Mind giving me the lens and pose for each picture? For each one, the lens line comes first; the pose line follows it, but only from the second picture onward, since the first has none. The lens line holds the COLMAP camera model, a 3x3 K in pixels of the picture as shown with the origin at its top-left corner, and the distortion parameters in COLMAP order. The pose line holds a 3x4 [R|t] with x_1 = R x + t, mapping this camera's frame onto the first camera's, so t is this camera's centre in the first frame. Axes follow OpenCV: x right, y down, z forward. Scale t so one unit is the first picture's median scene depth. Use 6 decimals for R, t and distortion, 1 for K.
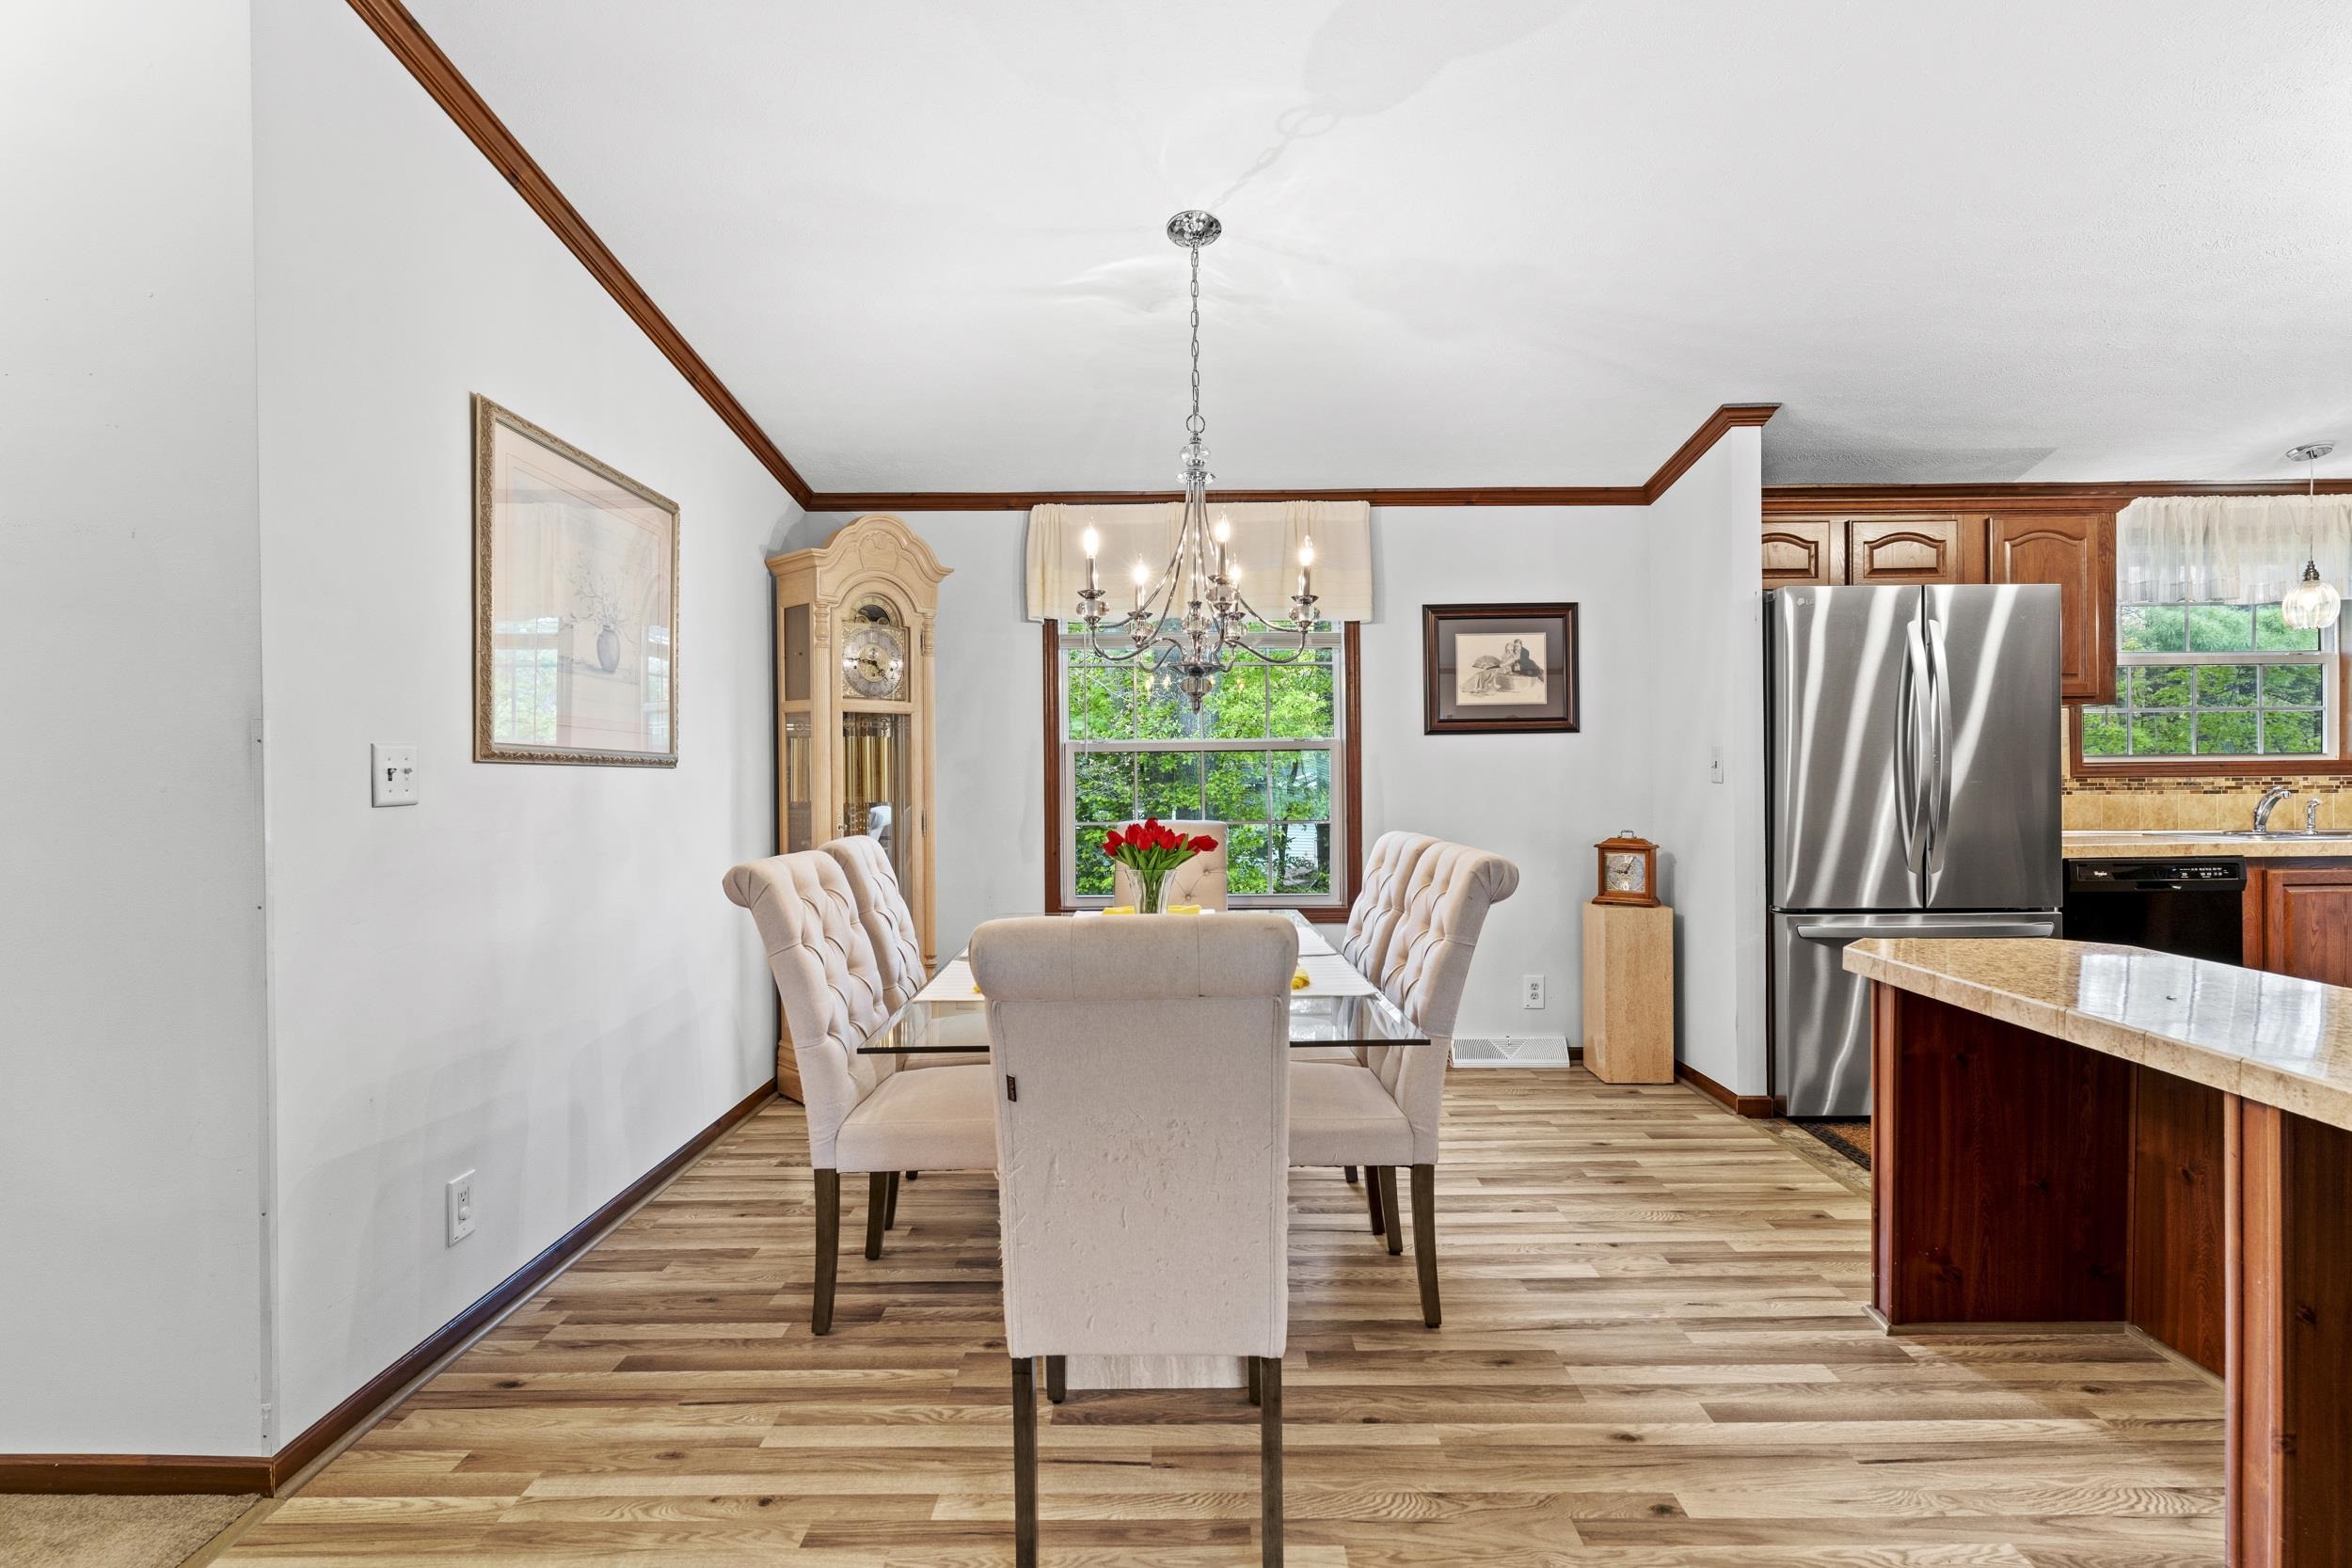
lens RADIAL K [[1123.8, 0, 1159.2], [0, 1123.8, 781.5], [0, 0, 1]] dist [0.002335, -0.000466]
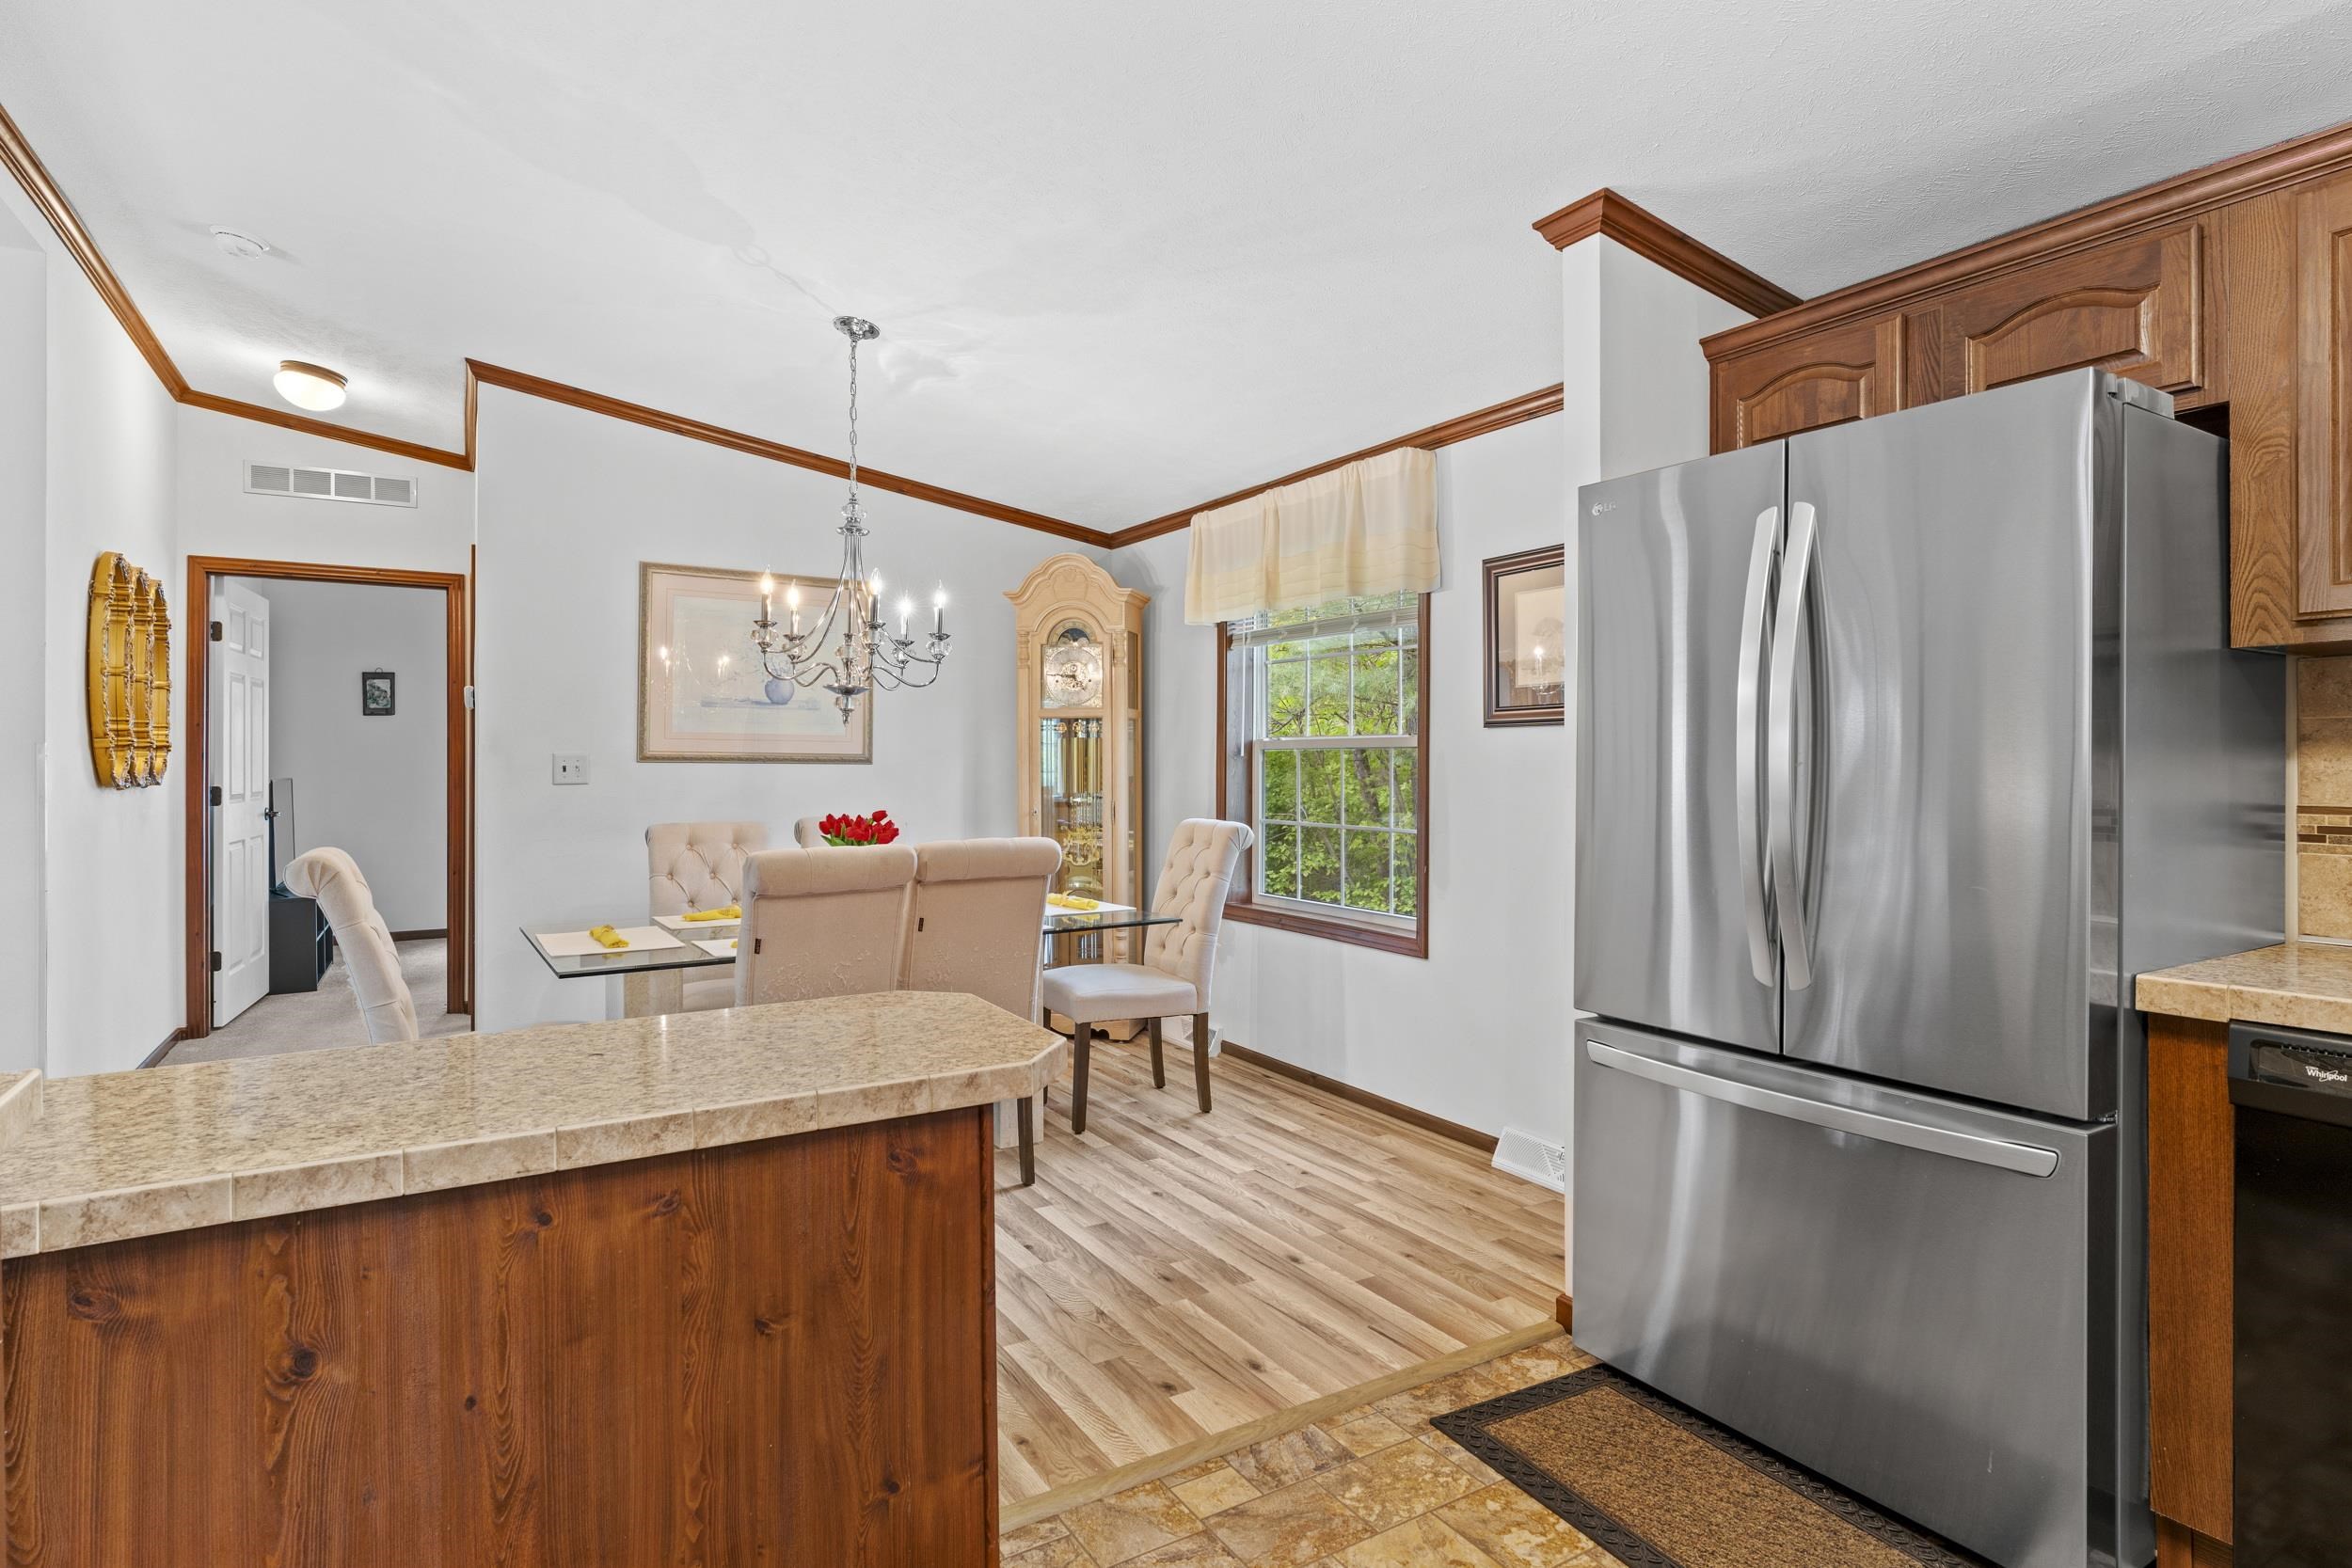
lens RADIAL K [[1198.1, 0, 1182.5], [0, 1198.1, 758.8], [0, 0, 1]] dist [-0.001212, -0.000344]
pose [[0.532944, 0.006579, -0.846125, 0.880249], [-0.011412, 0.999935, 0.000587, -0.019523], [0.846073, 0.009343, 0.532984, 0.410047]]
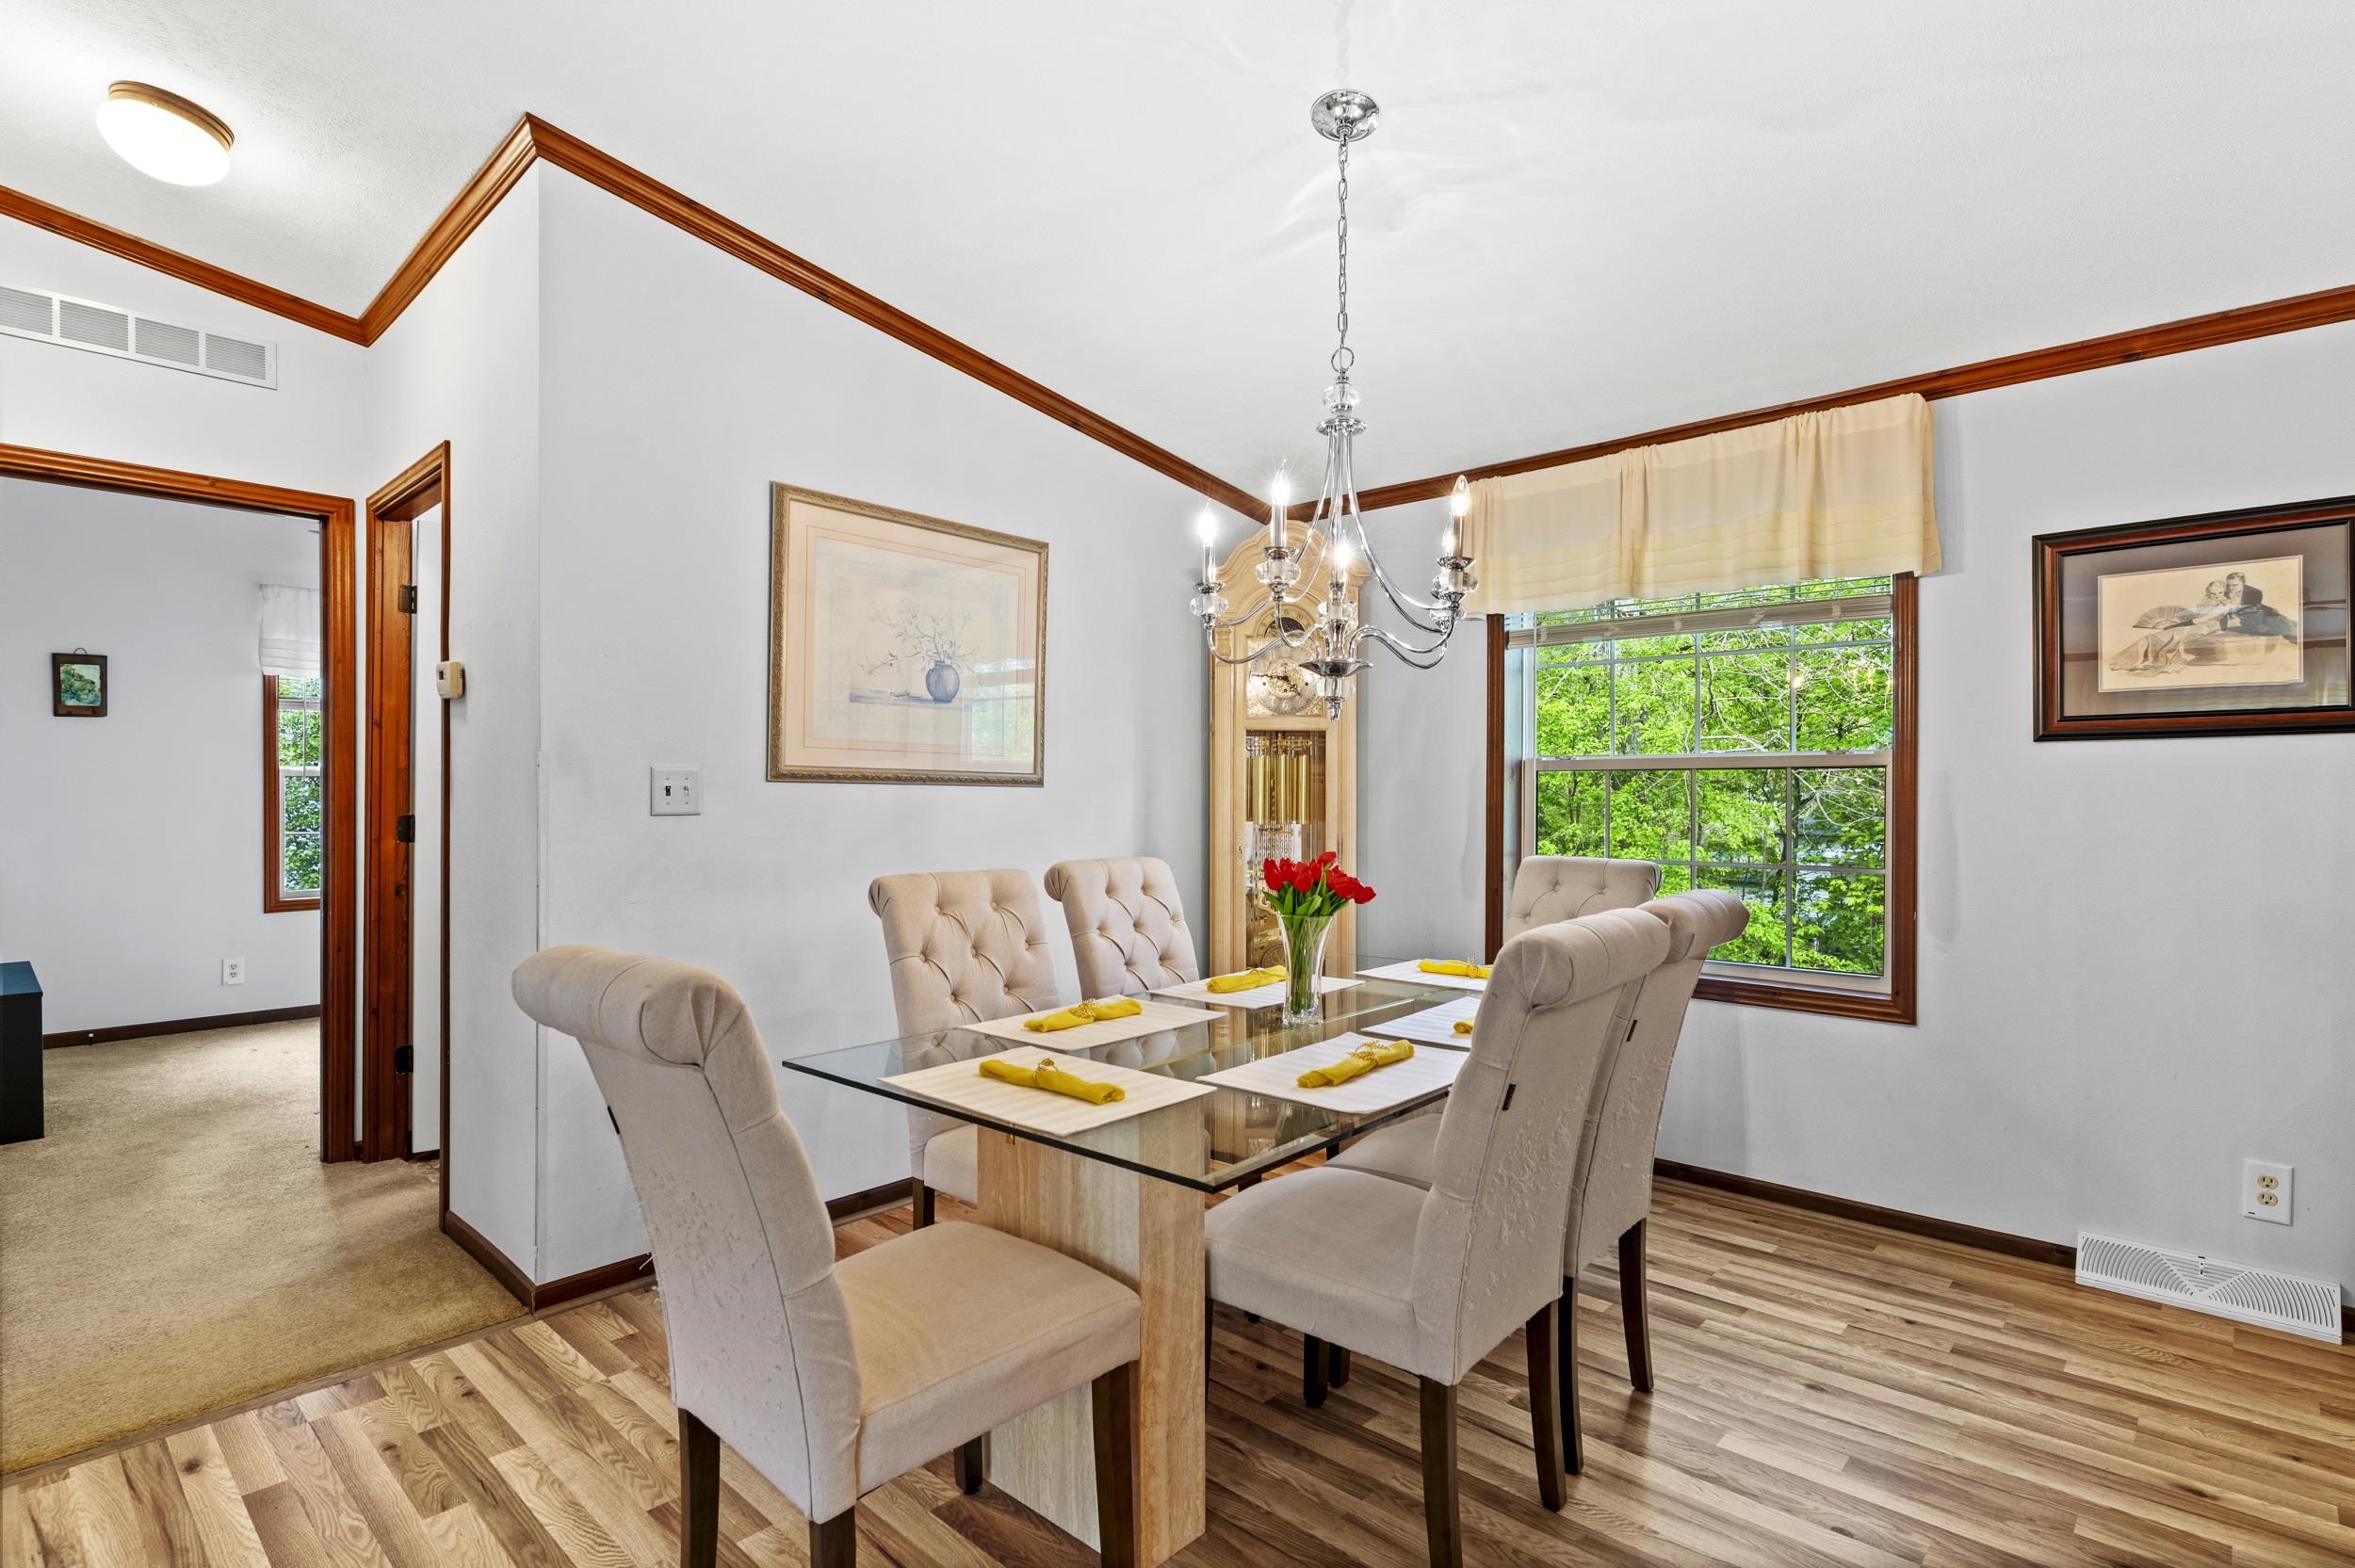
lens RADIAL K [[1125.2, 0, 1182.3], [0, 1125.2, 799.1], [0, 0, 1]] dist [0.002335, -0.000466]
pose [[0.746427, 0.014287, -0.665313, 0.321408], [-0.014755, 0.999879, 0.004917, -0.006057], [0.665303, 0.006147, 0.746548, 0.223089]]
